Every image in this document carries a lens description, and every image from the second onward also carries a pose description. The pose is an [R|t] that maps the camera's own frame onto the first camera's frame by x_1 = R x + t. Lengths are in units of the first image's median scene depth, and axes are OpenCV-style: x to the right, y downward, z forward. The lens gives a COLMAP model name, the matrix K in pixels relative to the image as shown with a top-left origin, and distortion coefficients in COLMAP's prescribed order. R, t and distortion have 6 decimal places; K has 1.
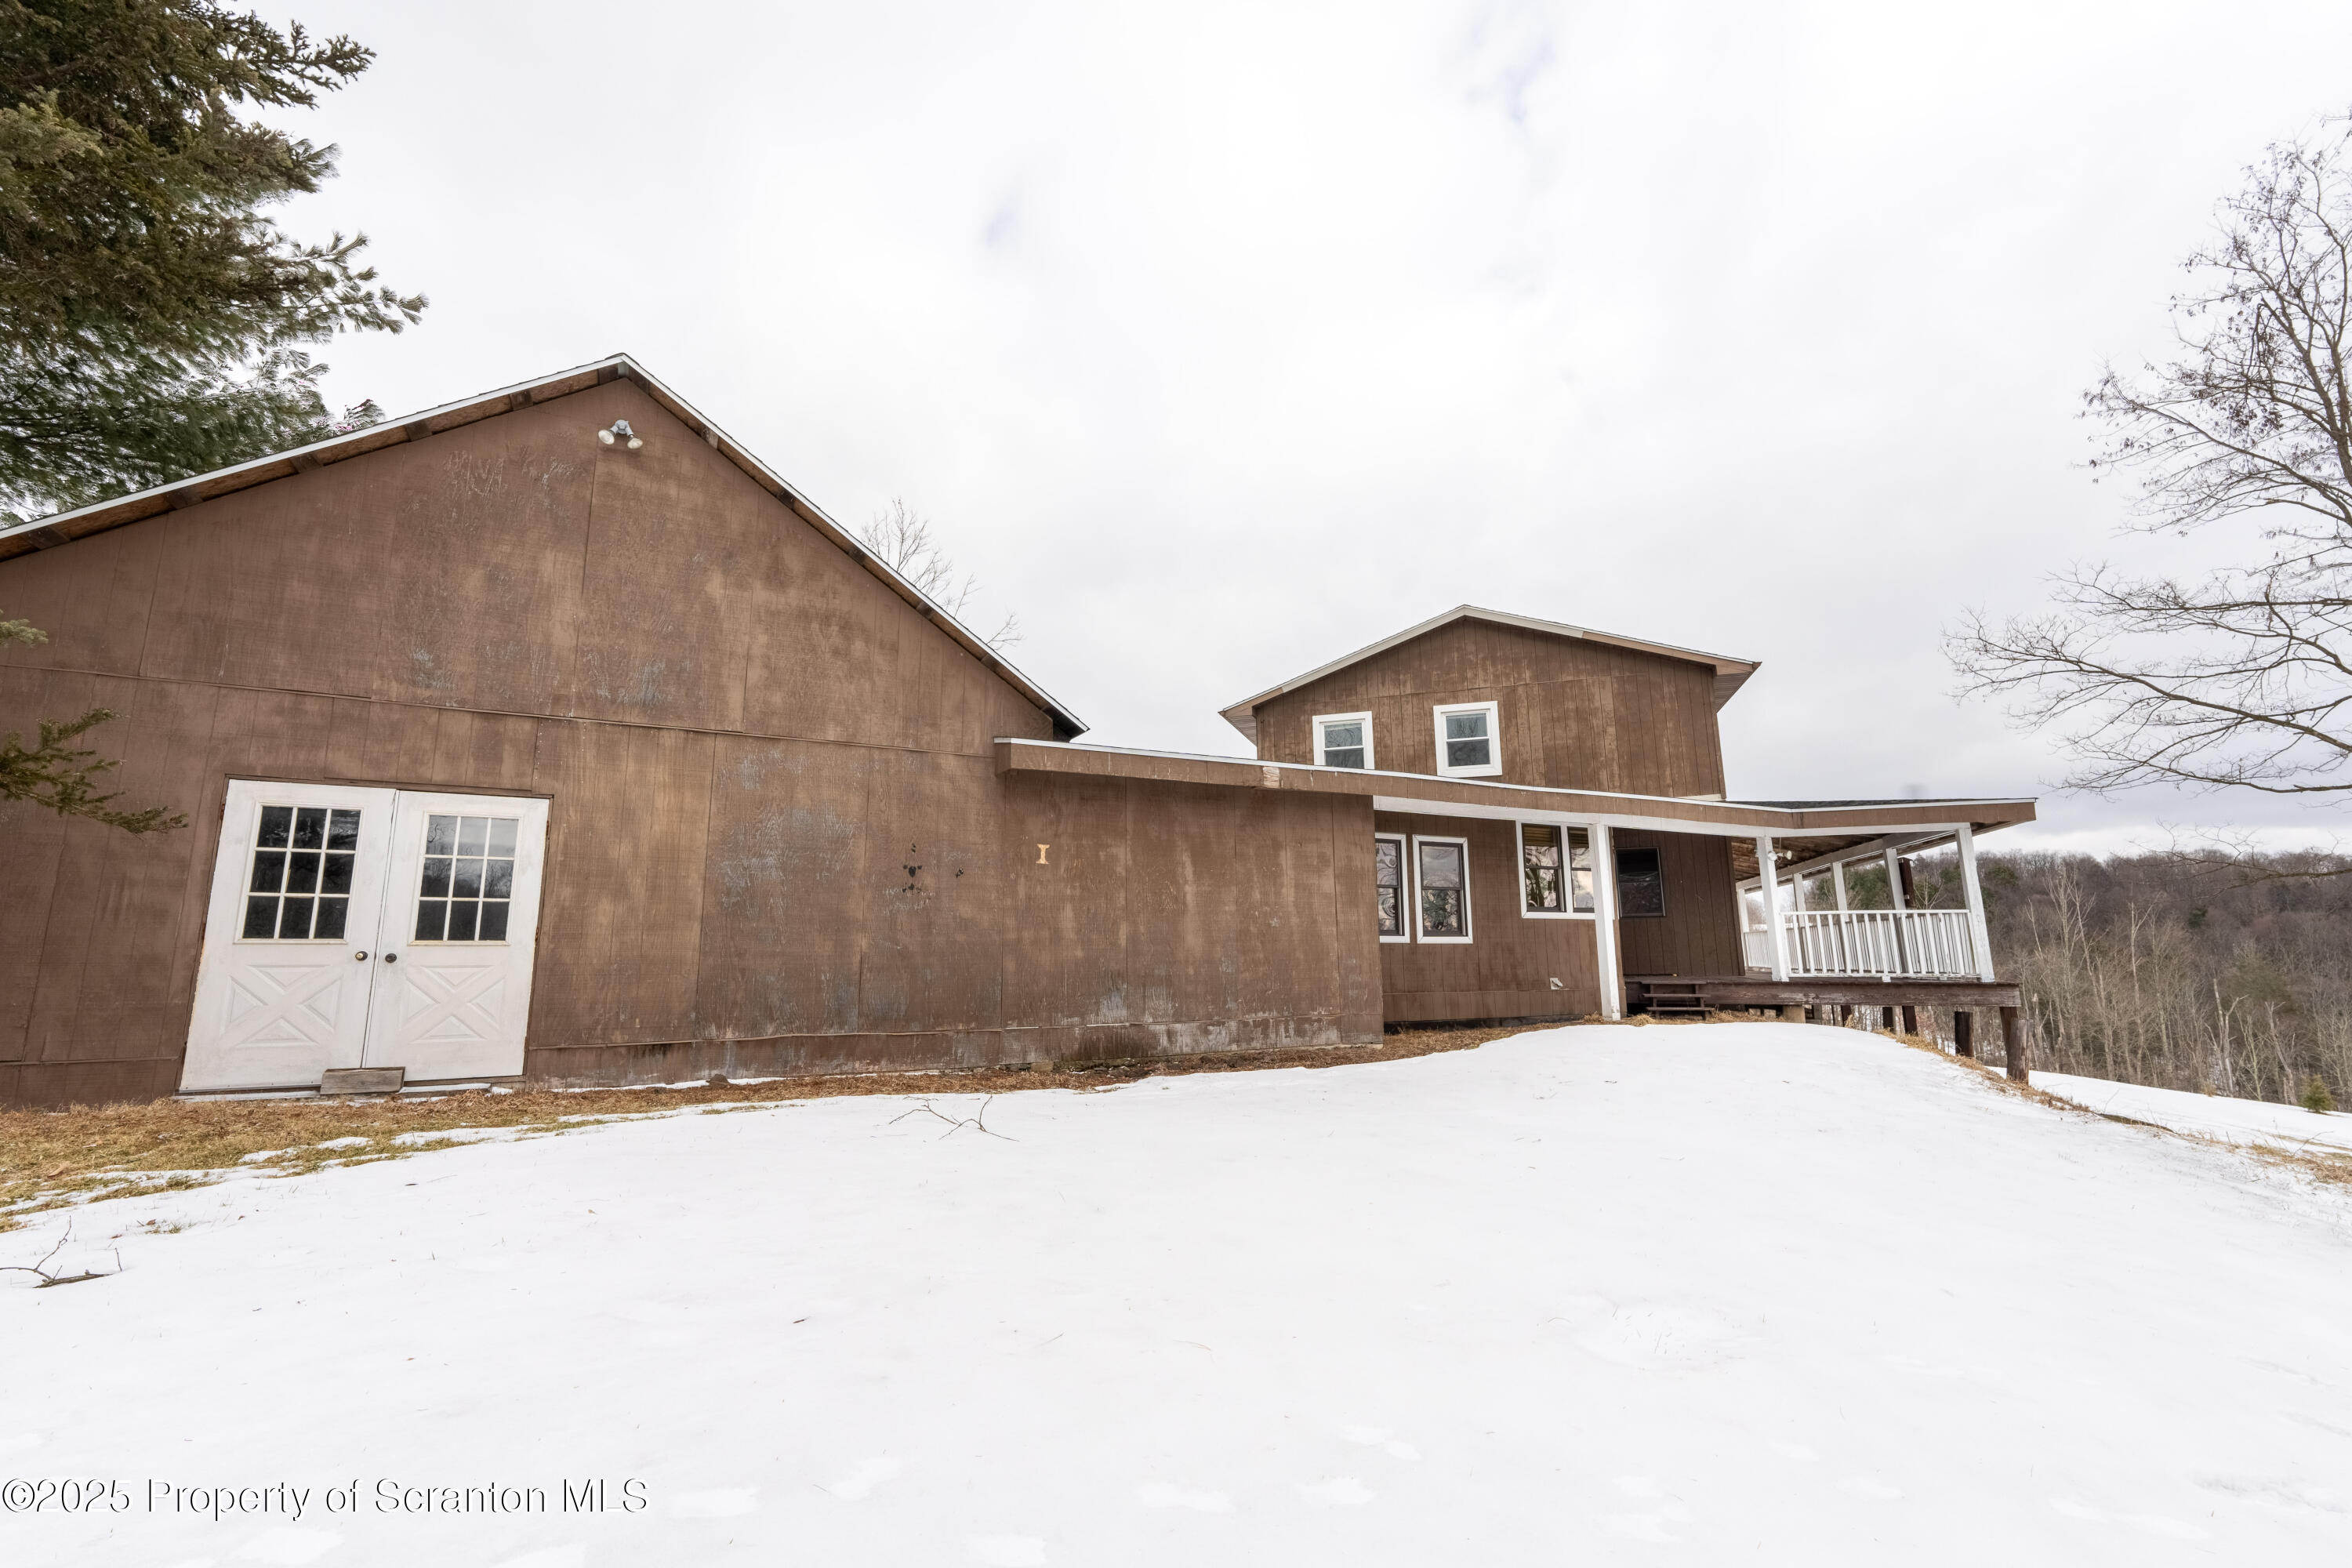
lens RADIAL K [[1038.1, 0, 1172.0], [0, 1038.1, 766.0], [0, 0, 1]] dist [0.000547, -0.000013]
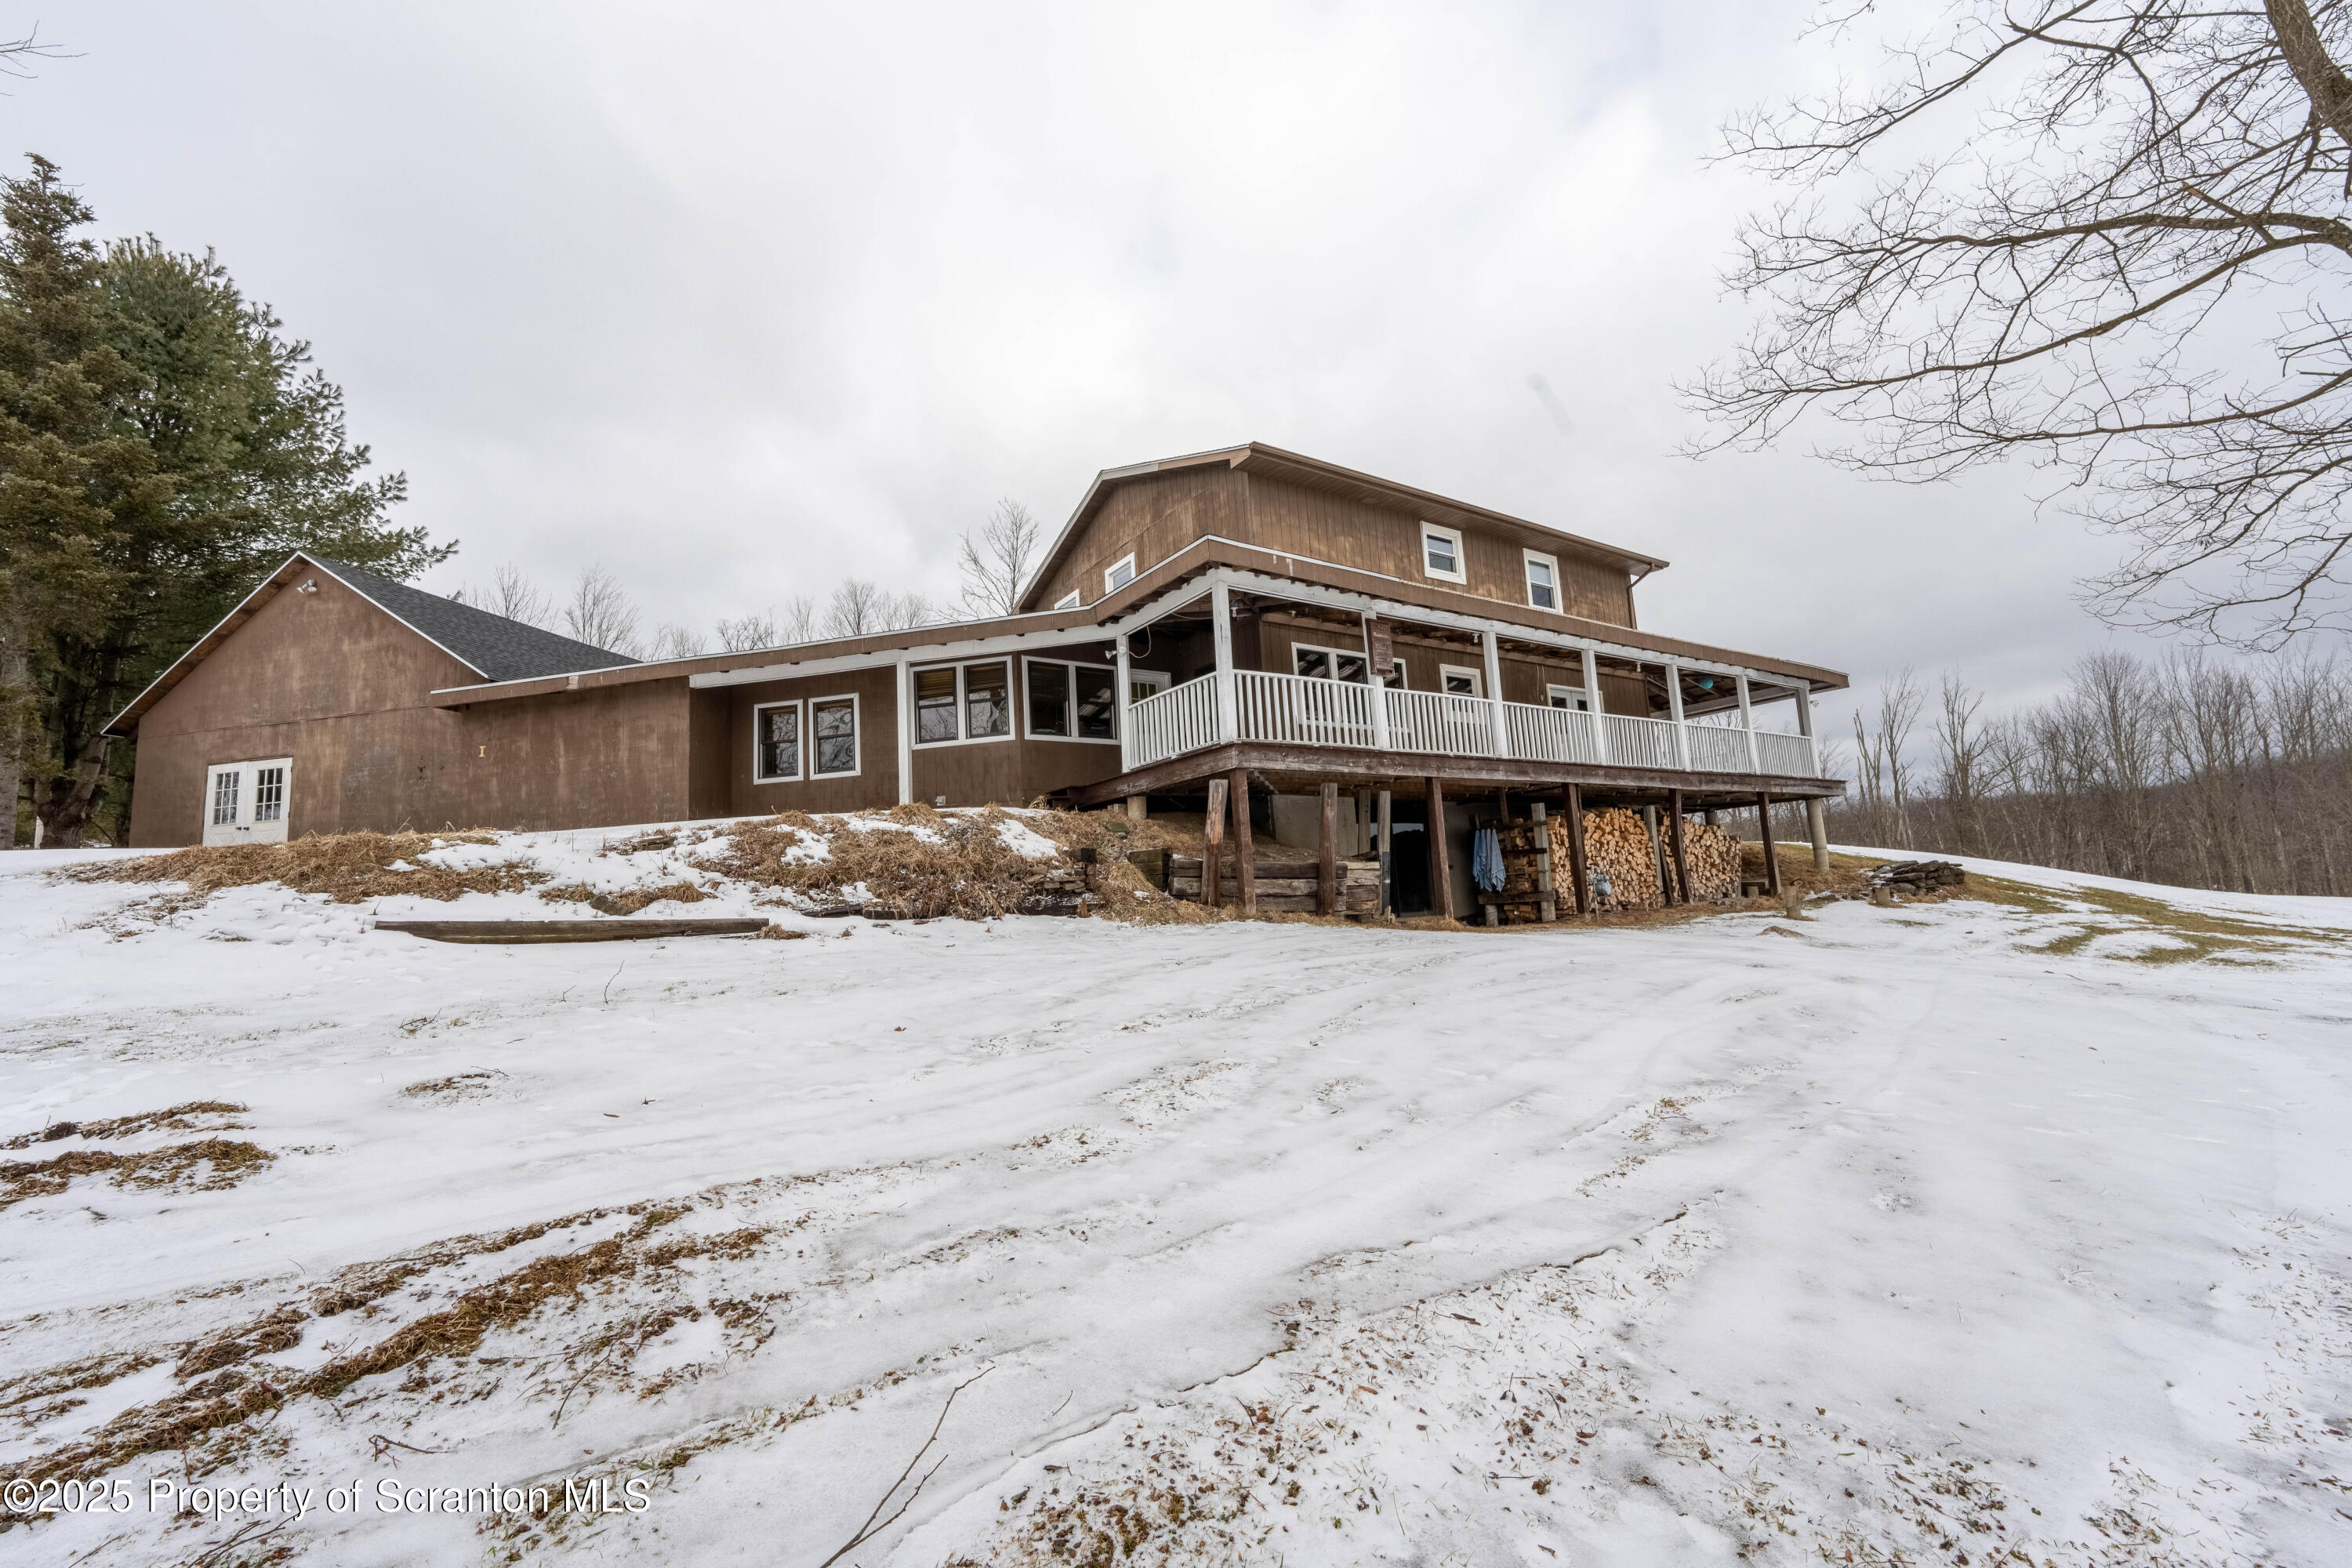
lens RADIAL K [[1038.1, 0, 1172.0], [0, 1038.1, 766.0], [0, 0, 1]] dist [0.000547, -0.000013]
pose [[0.757188, -0.134939, -0.639107, 2.018800], [0.166191, 0.986029, -0.011290, 0.346855], [0.631702, -0.097665, 0.769035, 0.408030]]
